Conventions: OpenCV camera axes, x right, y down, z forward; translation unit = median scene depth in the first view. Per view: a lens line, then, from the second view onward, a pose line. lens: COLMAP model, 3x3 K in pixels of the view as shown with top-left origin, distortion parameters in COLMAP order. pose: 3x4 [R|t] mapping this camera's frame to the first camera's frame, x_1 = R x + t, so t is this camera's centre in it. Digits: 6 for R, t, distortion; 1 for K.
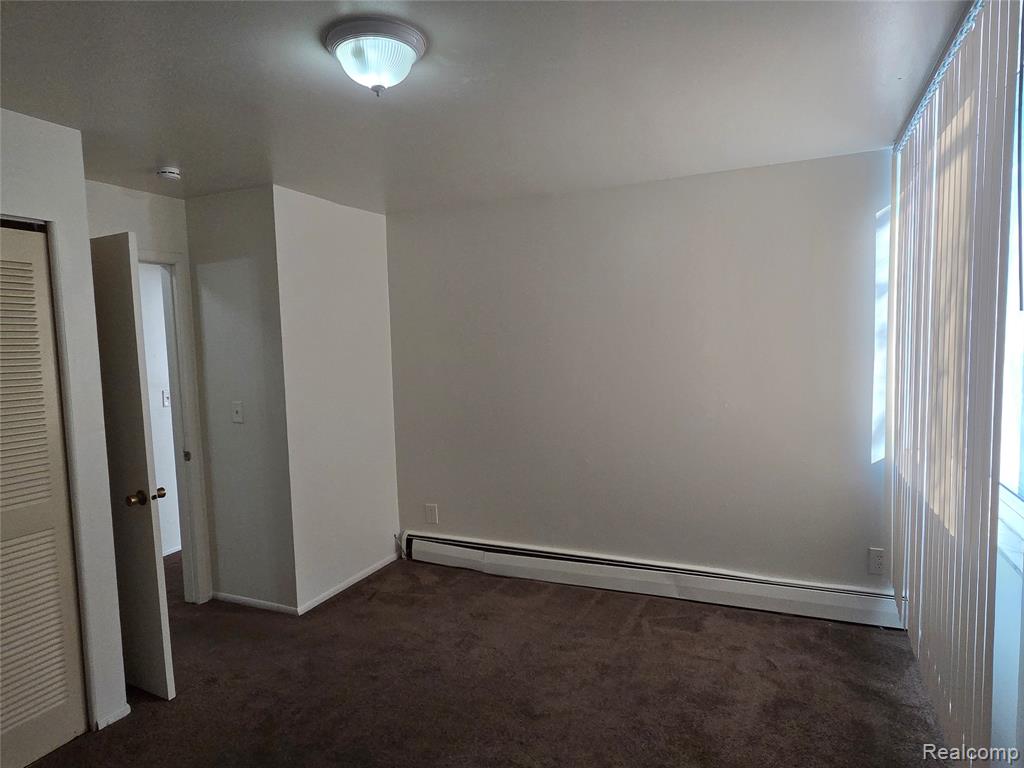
lens RADIAL K [[629.5, 0, 504.8], [0, 629.5, 389.5], [0, 0, 1]] dist [0.005365, -0.004799]
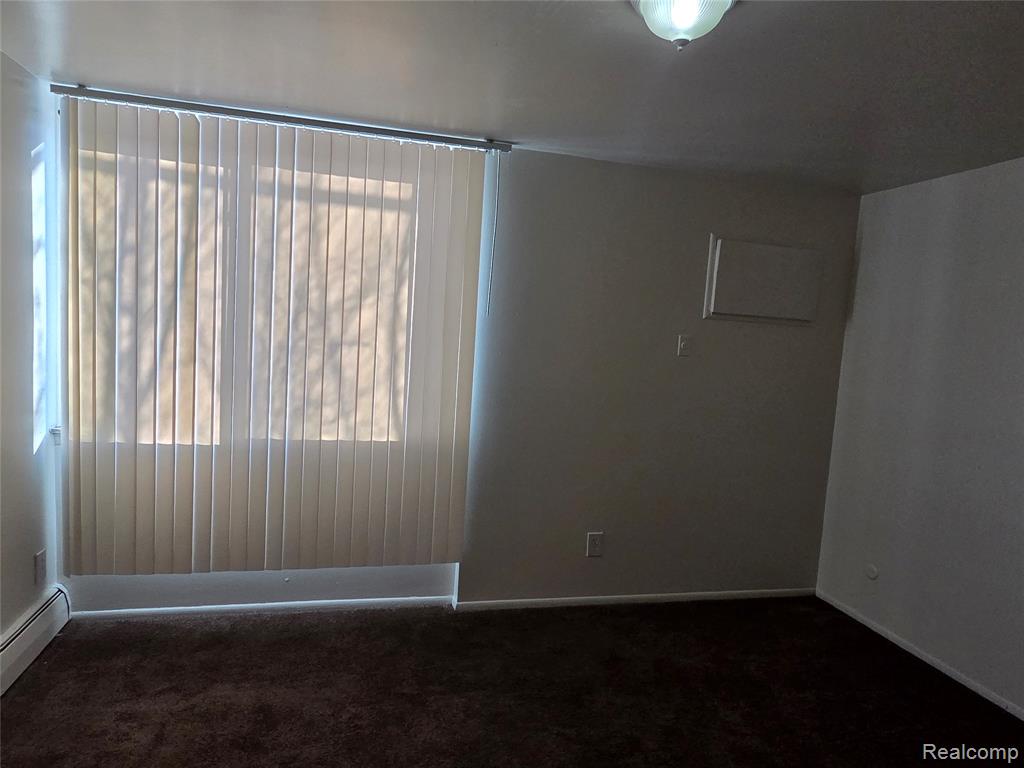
lens RADIAL K [[629.5, 0, 504.8], [0, 629.5, 389.5], [0, 0, 1]] dist [0.005365, -0.004799]
pose [[-0.619182, -0.090028, 0.780069, -0.470142], [0.017881, 0.991532, 0.128626, -0.067681], [-0.785044, 0.093591, -0.612329, 1.071171]]
